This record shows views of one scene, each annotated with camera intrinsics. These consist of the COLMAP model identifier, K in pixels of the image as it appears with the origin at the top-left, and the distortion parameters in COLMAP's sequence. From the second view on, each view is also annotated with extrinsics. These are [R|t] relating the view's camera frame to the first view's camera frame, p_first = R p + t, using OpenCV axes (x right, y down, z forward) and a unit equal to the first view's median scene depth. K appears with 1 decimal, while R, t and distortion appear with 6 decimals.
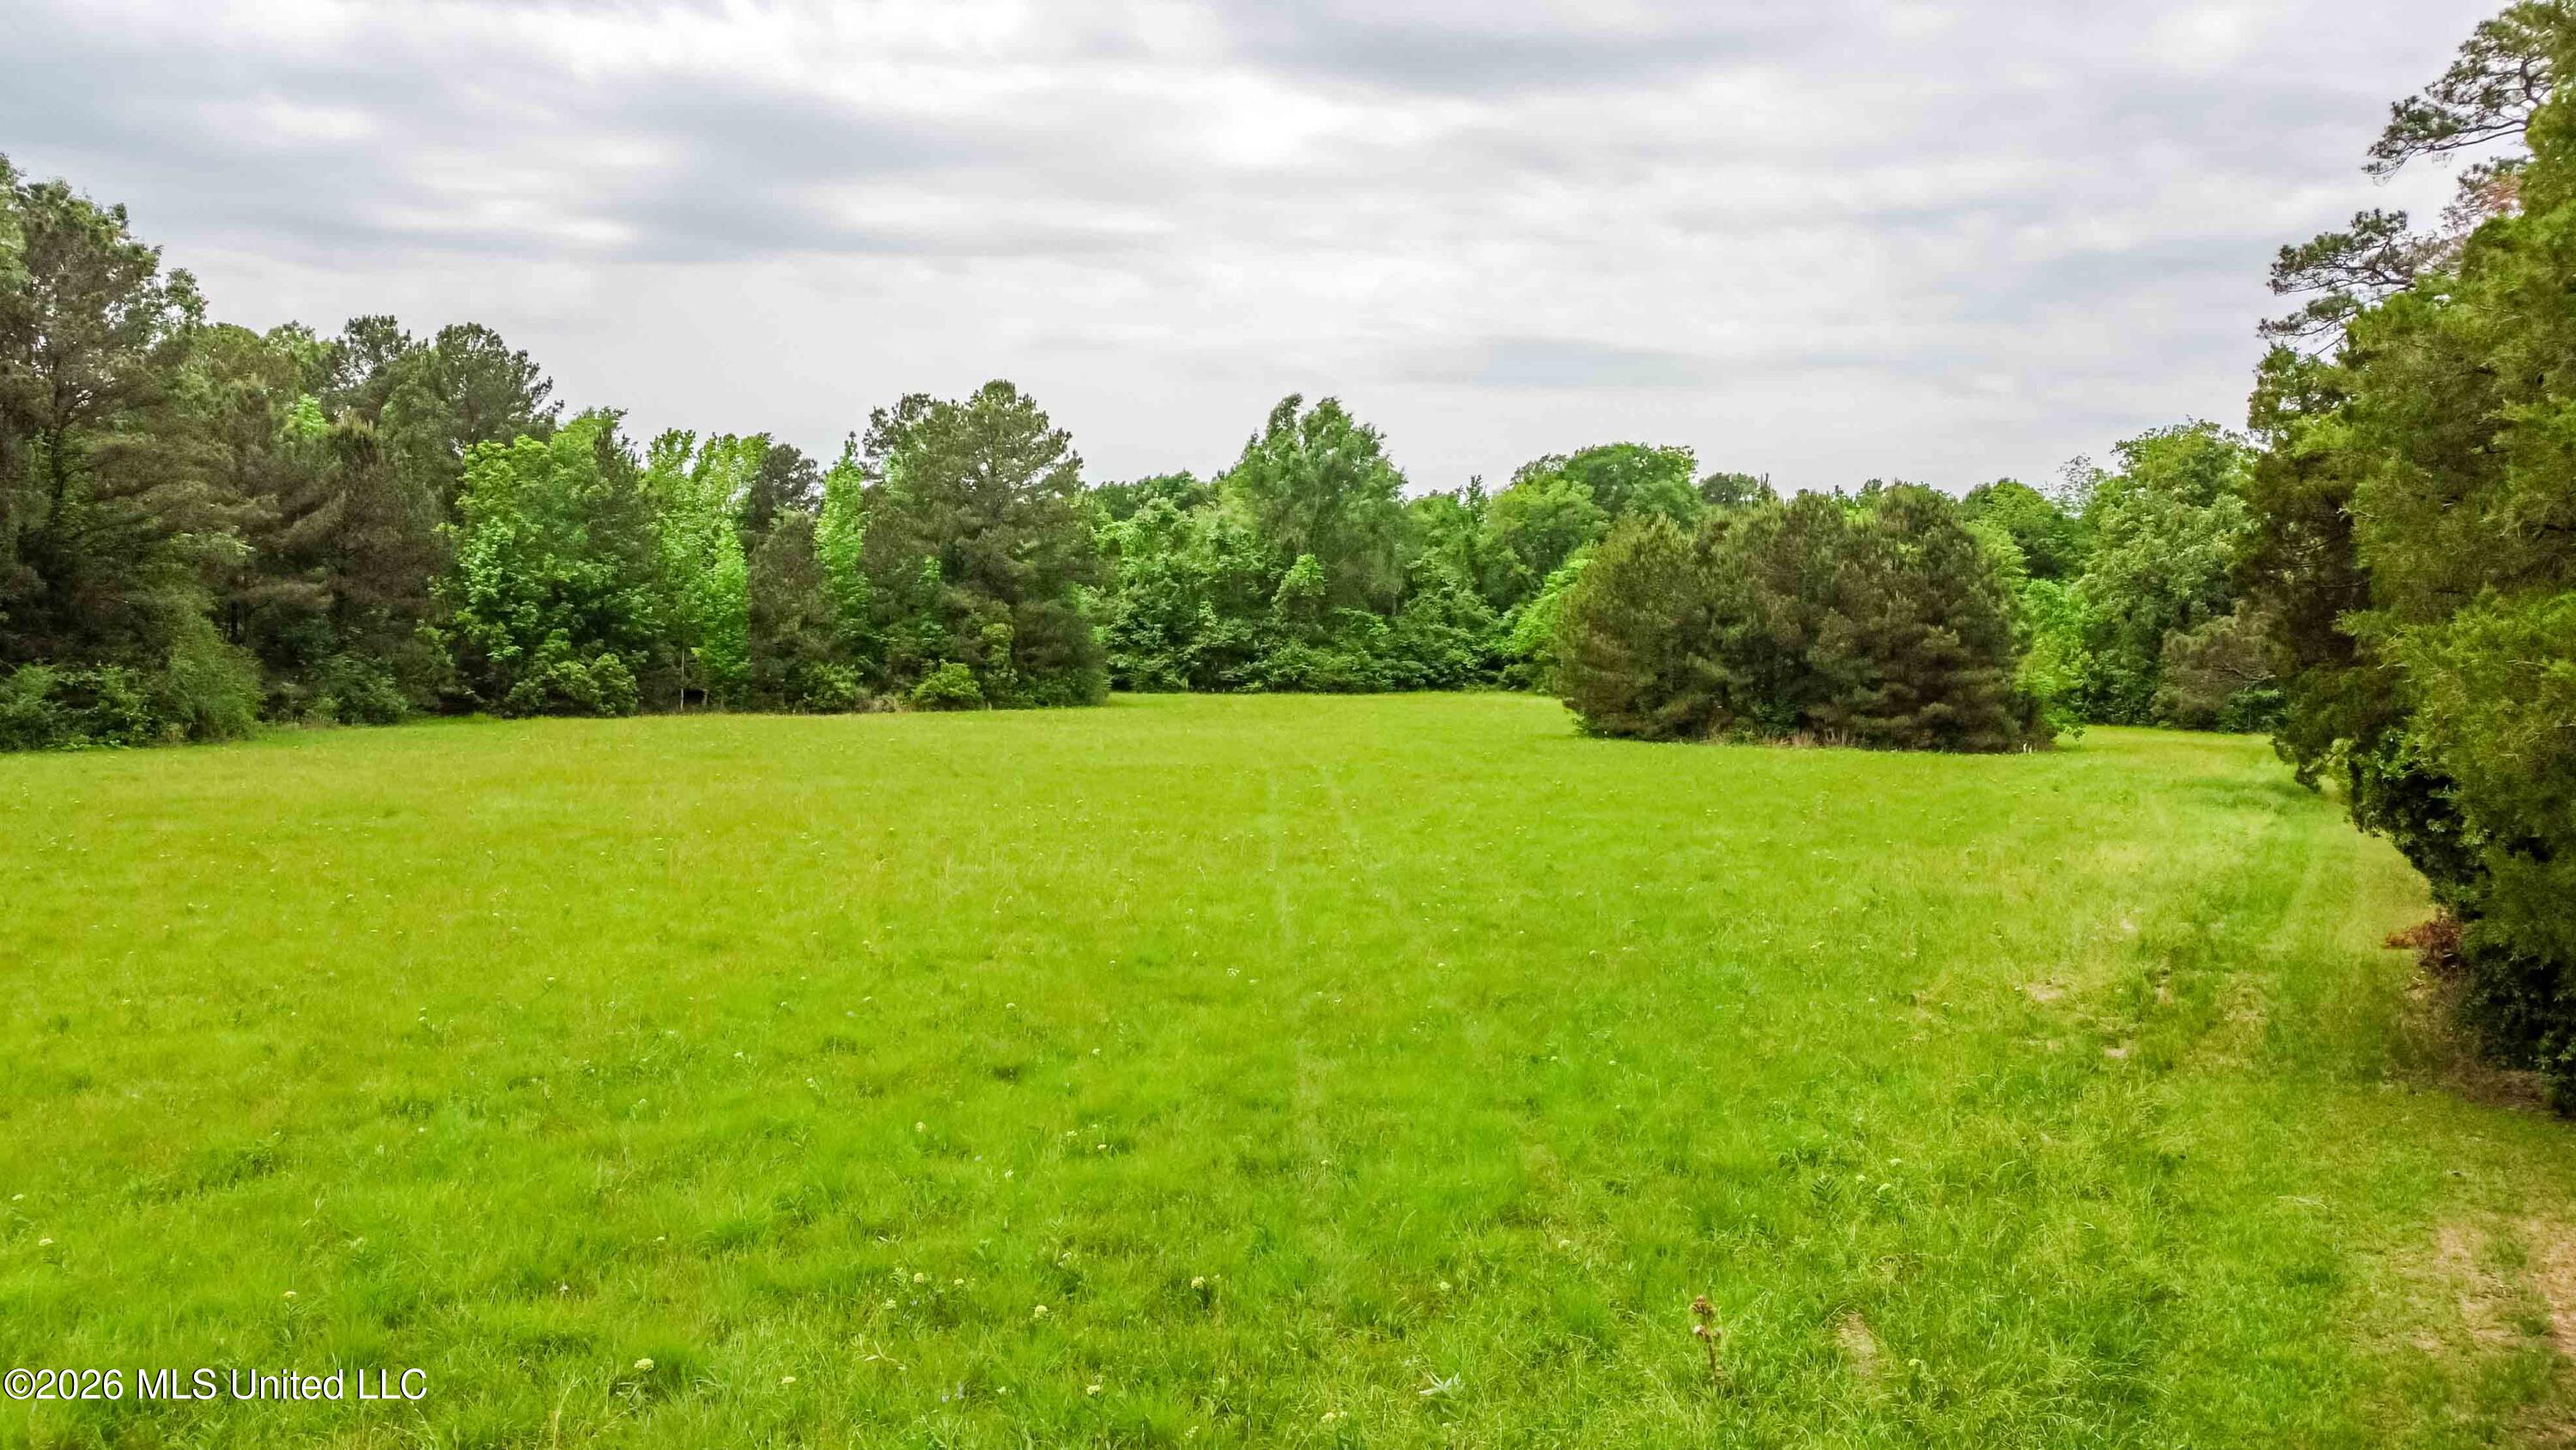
lens RADIAL K [[1995.5, 0, 1289.4], [0, 1995.5, 734.8], [0, 0, 1]] dist [-0.002911, 0.001732]
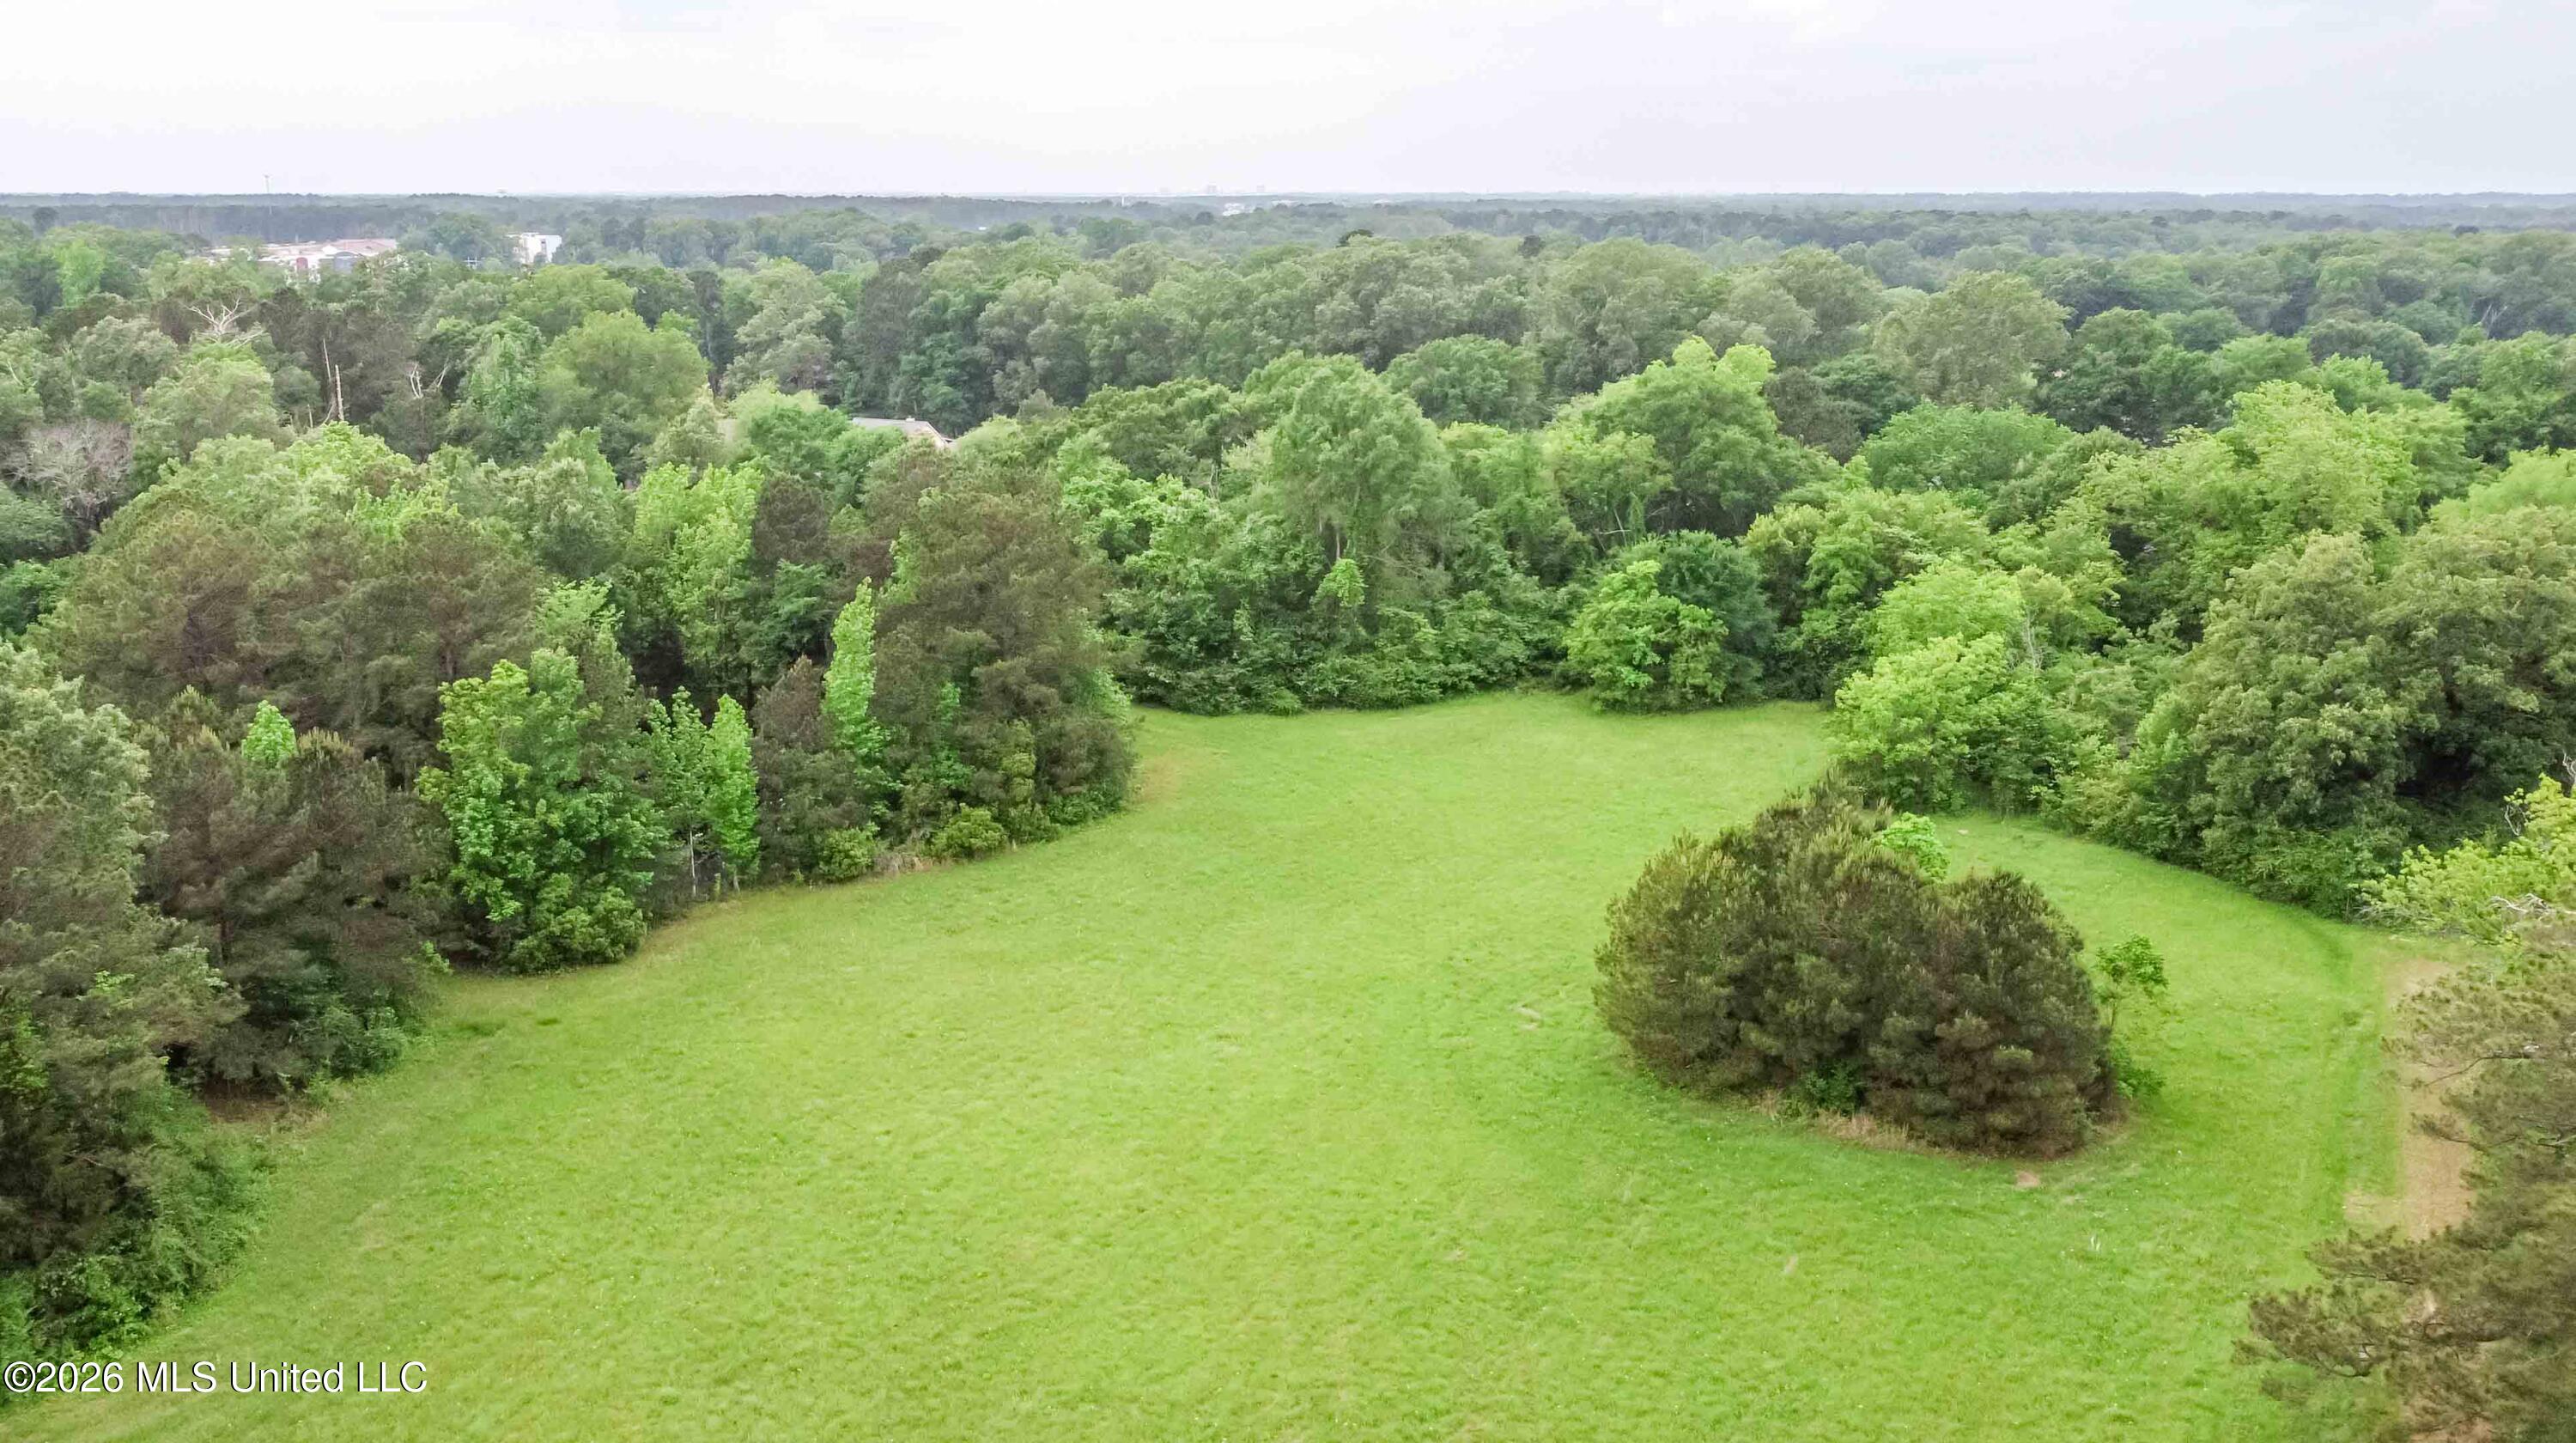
lens RADIAL K [[2028.7, 0, 1288.7], [0, 2028.7, 710.7], [0, 0, 1]] dist [-0.011060, 0.001979]
pose [[0.999279, -0.018296, -0.033253, 0.015290], [0.024410, 0.980711, 0.193935, -0.265593], [0.029063, -0.194607, 0.980451, 0.062392]]
